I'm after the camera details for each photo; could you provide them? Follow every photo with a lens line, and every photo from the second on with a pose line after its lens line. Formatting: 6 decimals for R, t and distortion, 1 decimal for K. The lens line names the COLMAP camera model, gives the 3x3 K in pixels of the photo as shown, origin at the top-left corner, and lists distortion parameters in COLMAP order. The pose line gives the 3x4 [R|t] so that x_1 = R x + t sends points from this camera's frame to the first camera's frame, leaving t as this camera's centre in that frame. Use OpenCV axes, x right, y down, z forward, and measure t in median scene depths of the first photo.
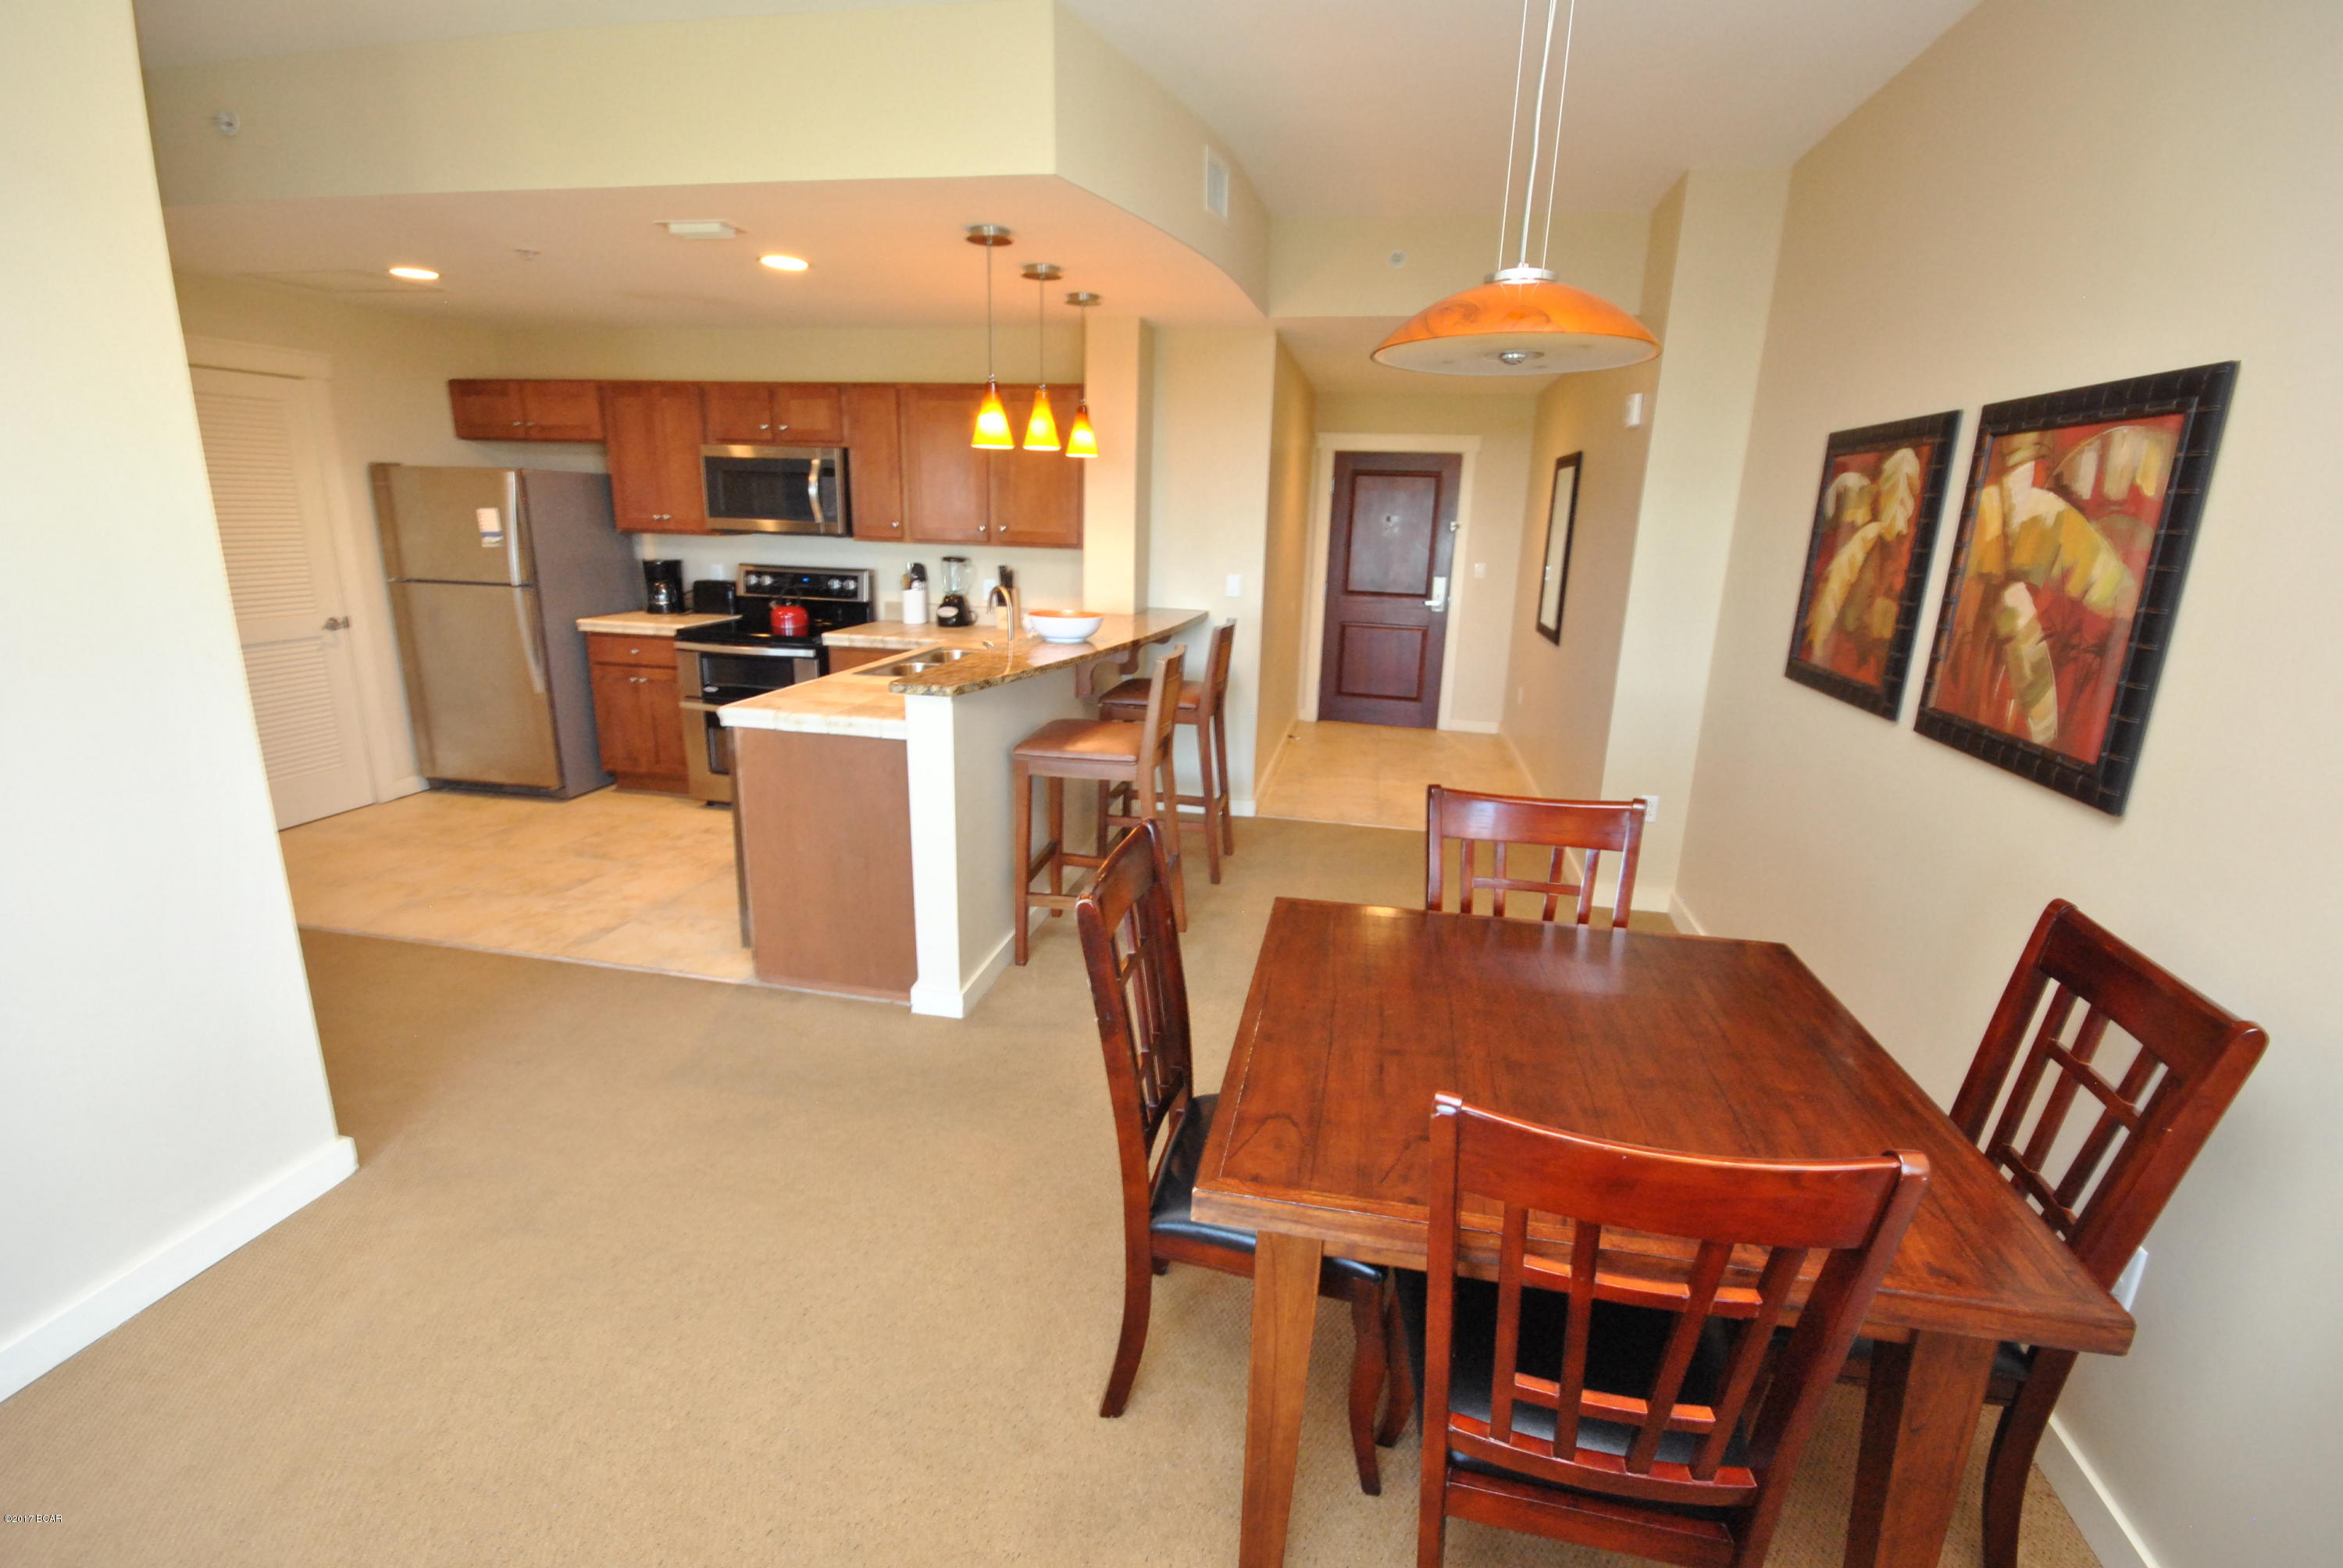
lens RADIAL K [[1024.9, 0, 1180.8], [0, 1024.9, 780.1], [0, 0, 1]] dist [-0.003730, -0.001102]
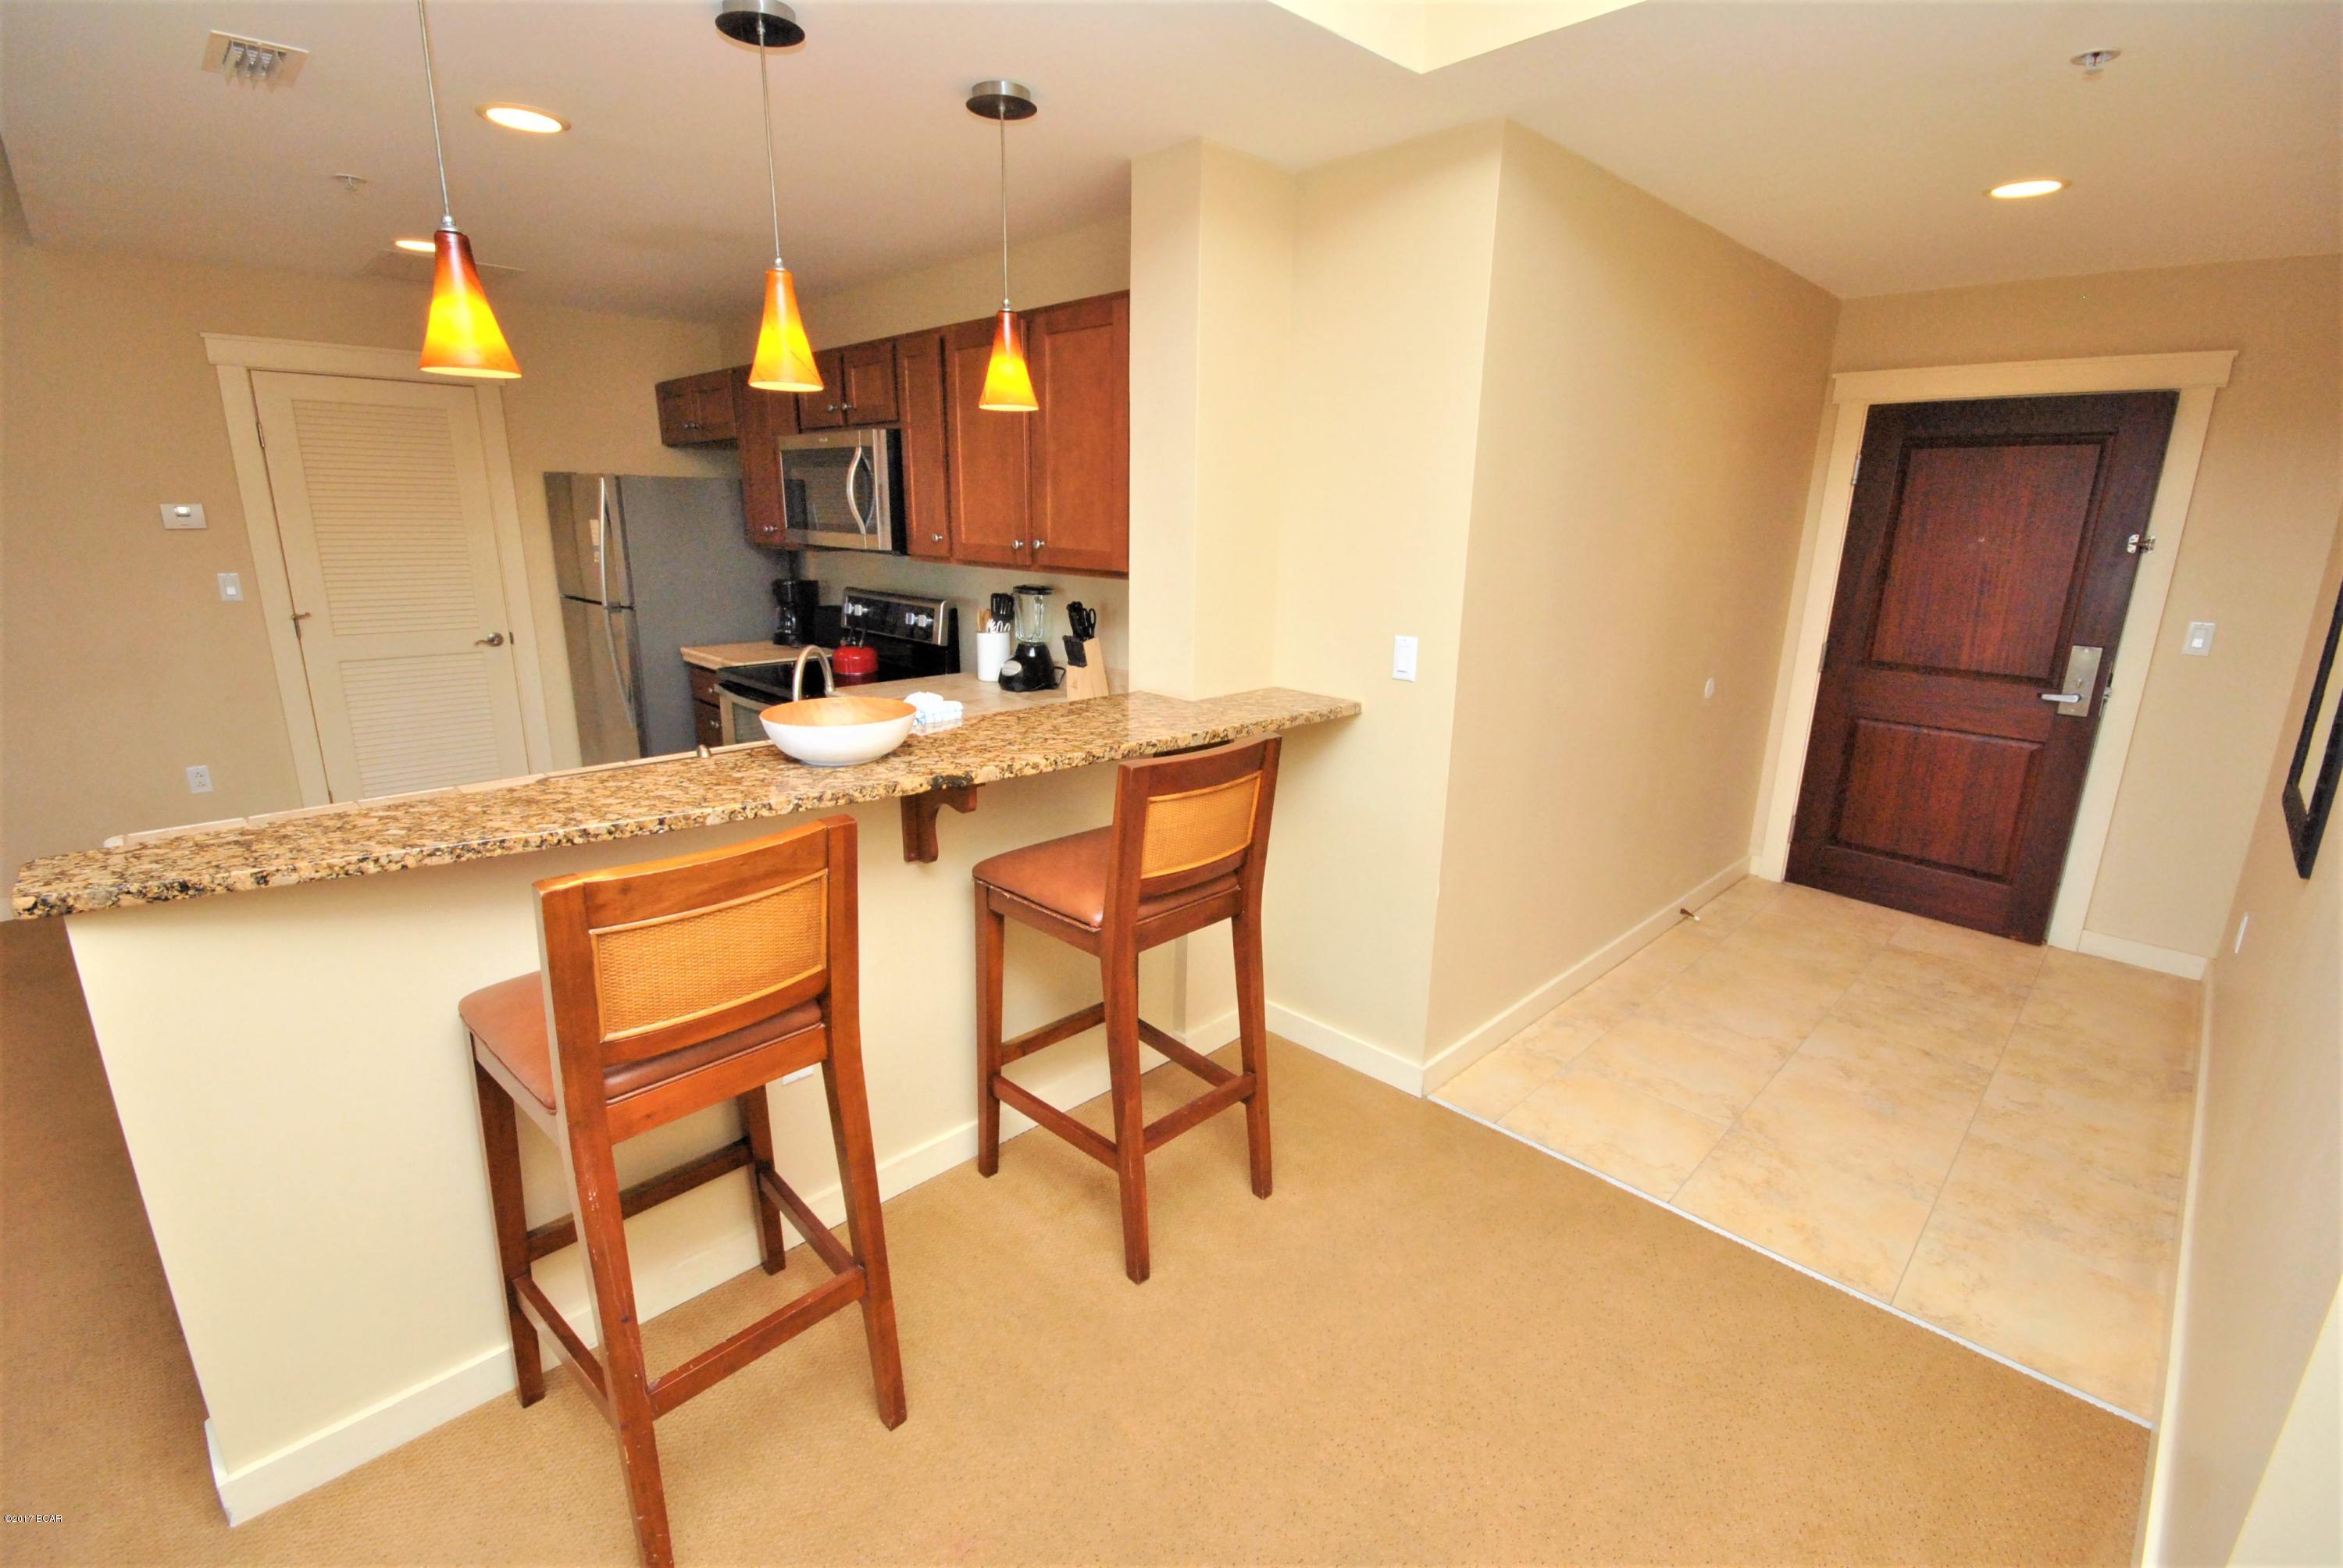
lens RADIAL K [[1024.9, 0, 1179.1], [0, 1024.9, 778.9], [0, 0, 1]] dist [-0.003730, -0.001102]
pose [[0.826427, 0.128357, -0.548218, 0.242353], [-0.137221, 0.990225, 0.024990, -0.125625], [0.546067, 0.054575, 0.835962, 0.510640]]
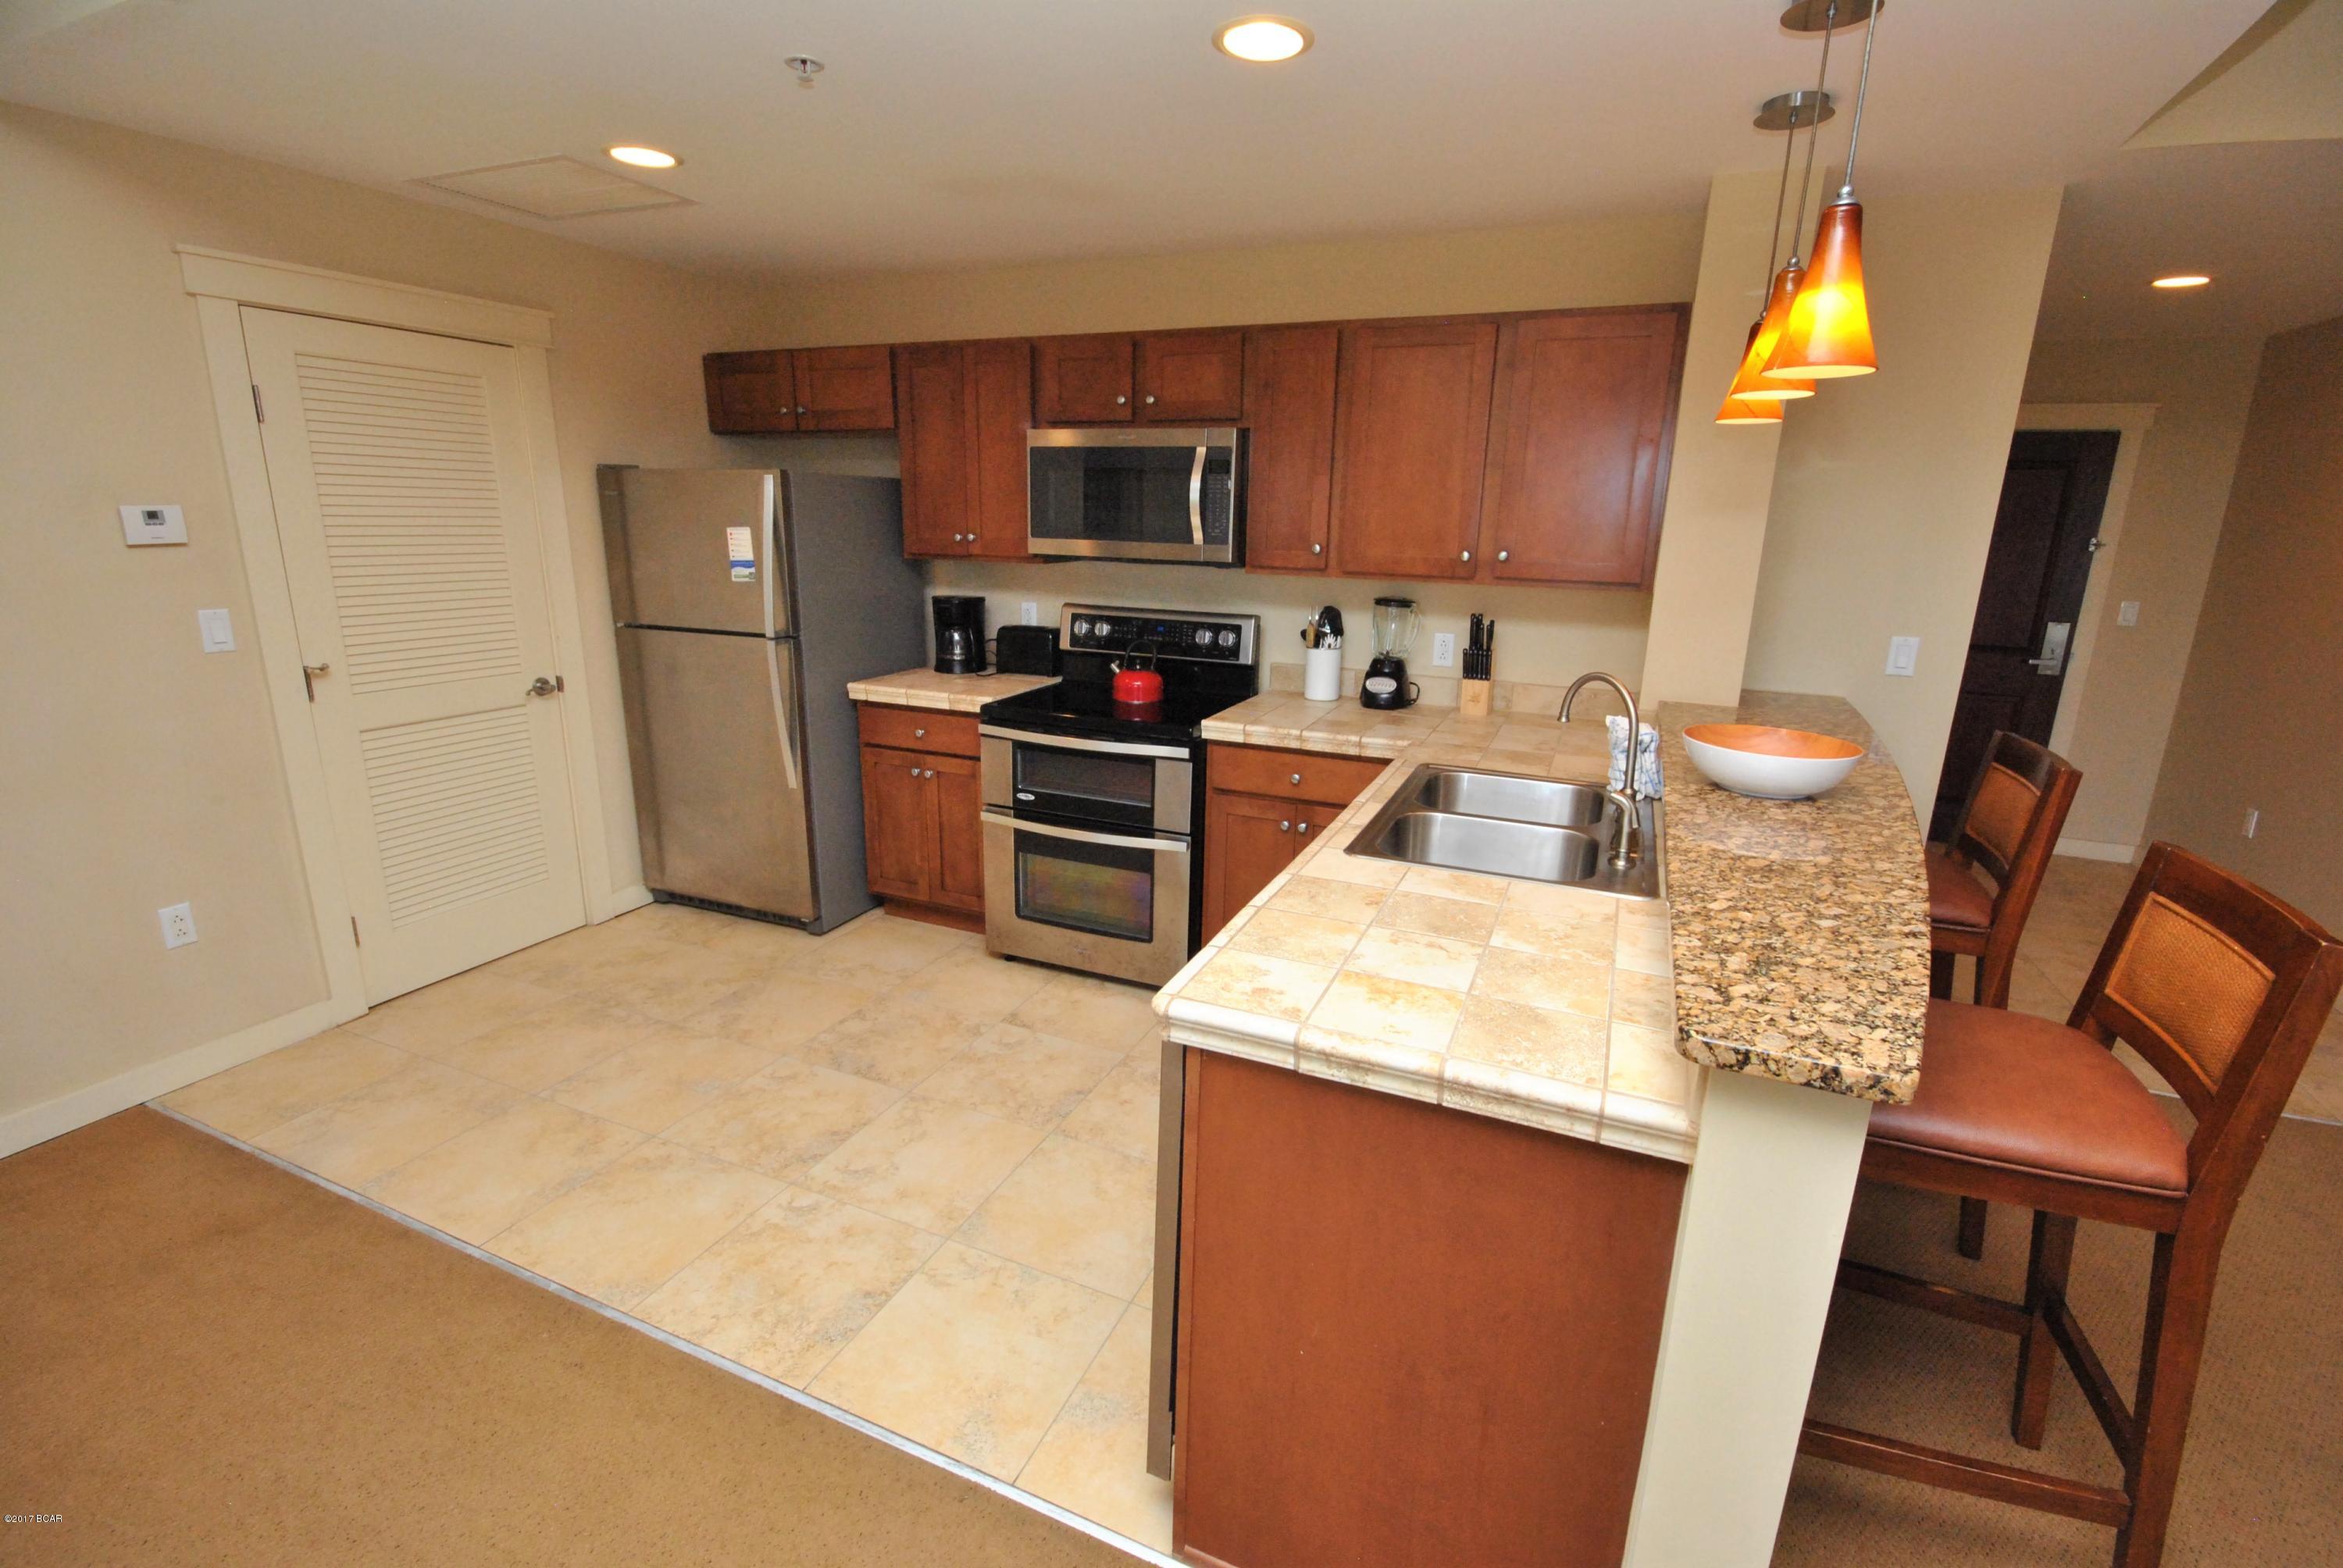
lens RADIAL K [[1024.9, 0, 1170.6], [0, 1024.9, 781.5], [0, 0, 1]] dist [-0.003730, -0.001102]
pose [[0.976126, 0.046303, -0.212214, -0.218818], [-0.048301, 0.998824, -0.004241, -0.096657], [0.211768, 0.014390, 0.977214, 0.357268]]
